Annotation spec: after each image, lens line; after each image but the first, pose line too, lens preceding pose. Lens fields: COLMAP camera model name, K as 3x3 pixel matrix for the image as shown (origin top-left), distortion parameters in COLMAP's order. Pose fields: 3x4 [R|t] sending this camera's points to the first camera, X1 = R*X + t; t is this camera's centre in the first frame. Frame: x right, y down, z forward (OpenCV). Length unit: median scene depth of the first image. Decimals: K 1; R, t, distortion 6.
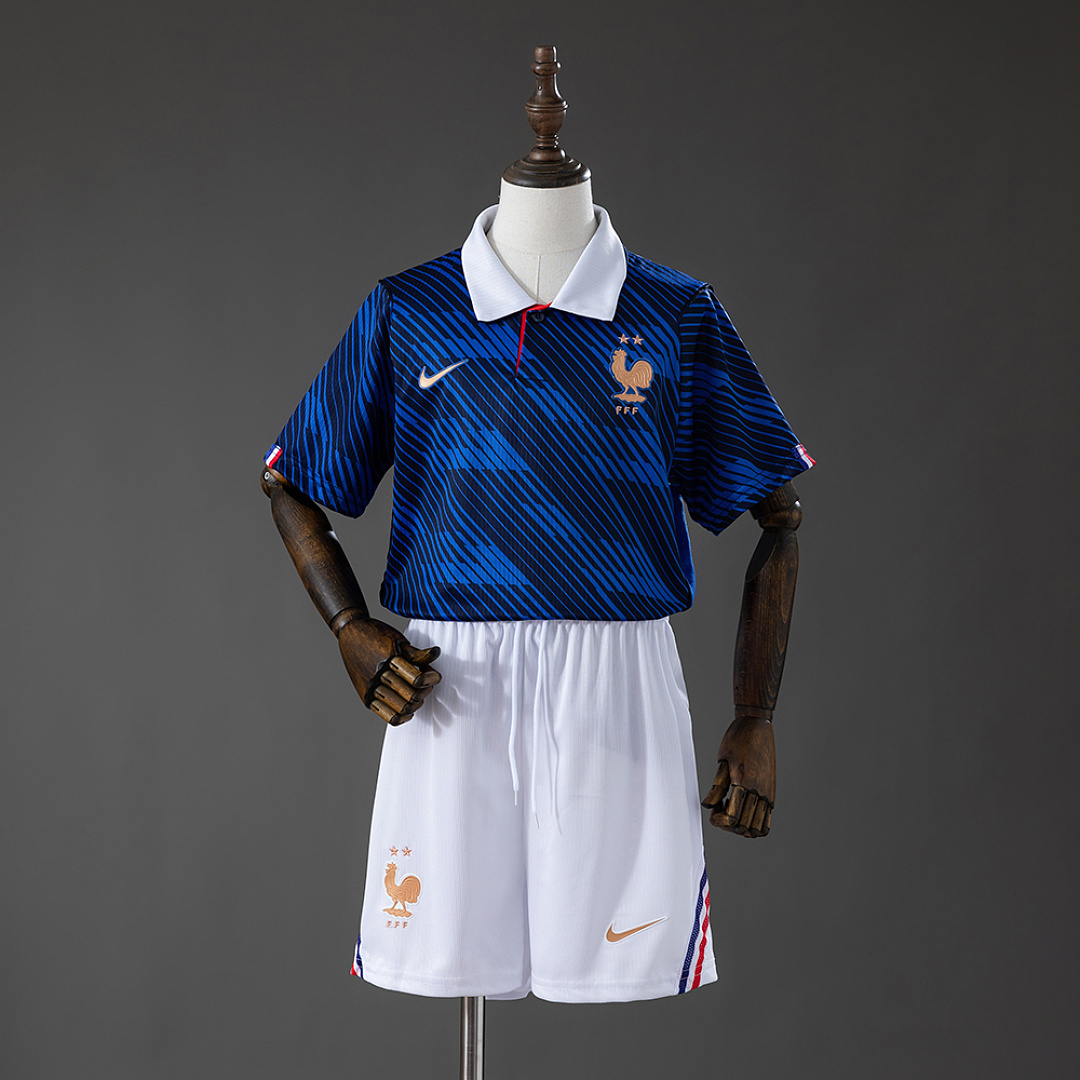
lens RADIAL K [[3121.8, 0, 541.8], [0, 3121.8, 536.6], [0, 0, 1]] dist [0.326937, 0.000000]
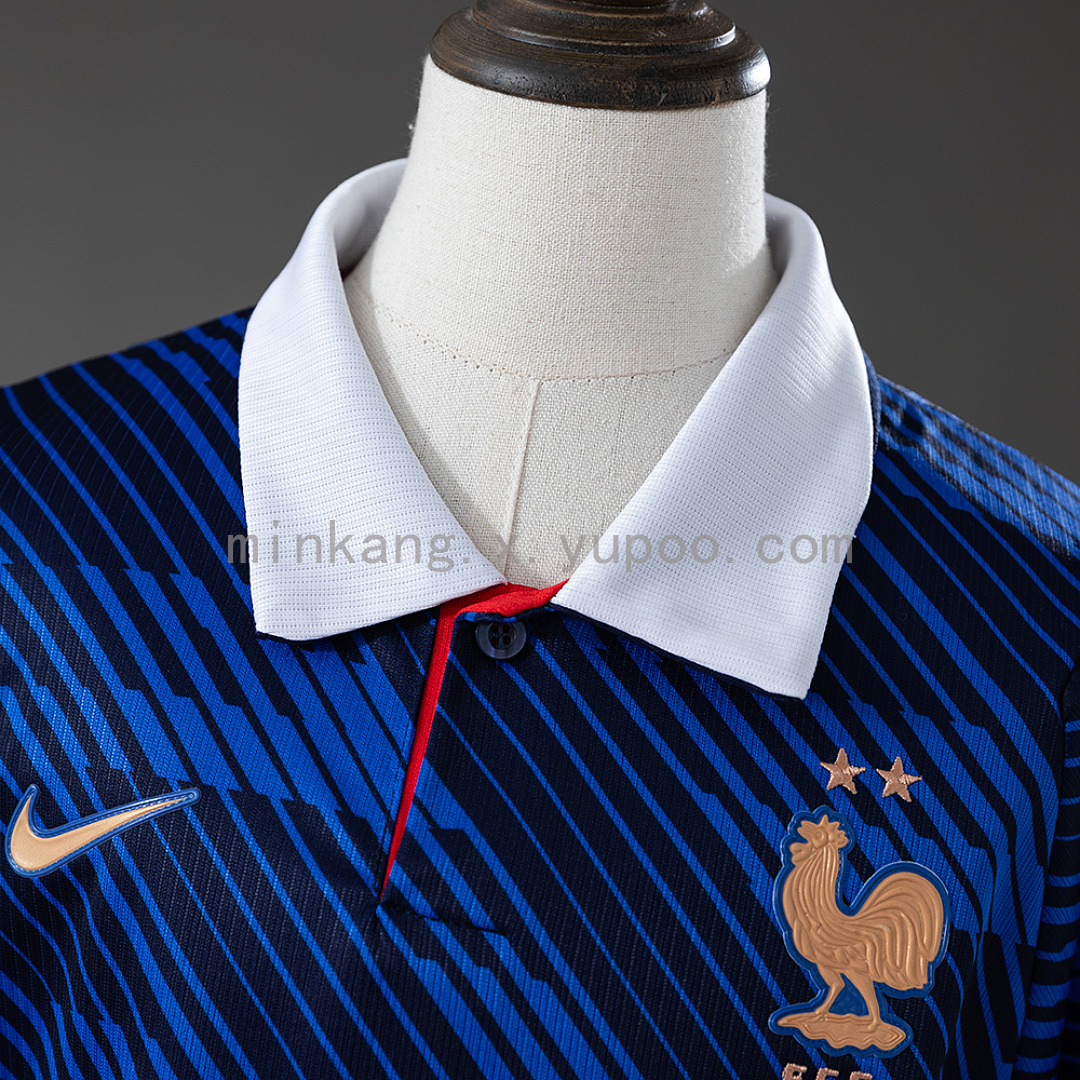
lens RADIAL K [[2854.1, 0, 542.4], [0, 2854.1, 538.4], [0, 0, 1]] dist [-0.054690, 0.000000]
pose [[0.994320, 0.103576, -0.024471, 0.006539], [-0.101672, 0.992404, 0.069262, -0.093716], [0.031459, -0.066381, 0.997298, 0.773698]]
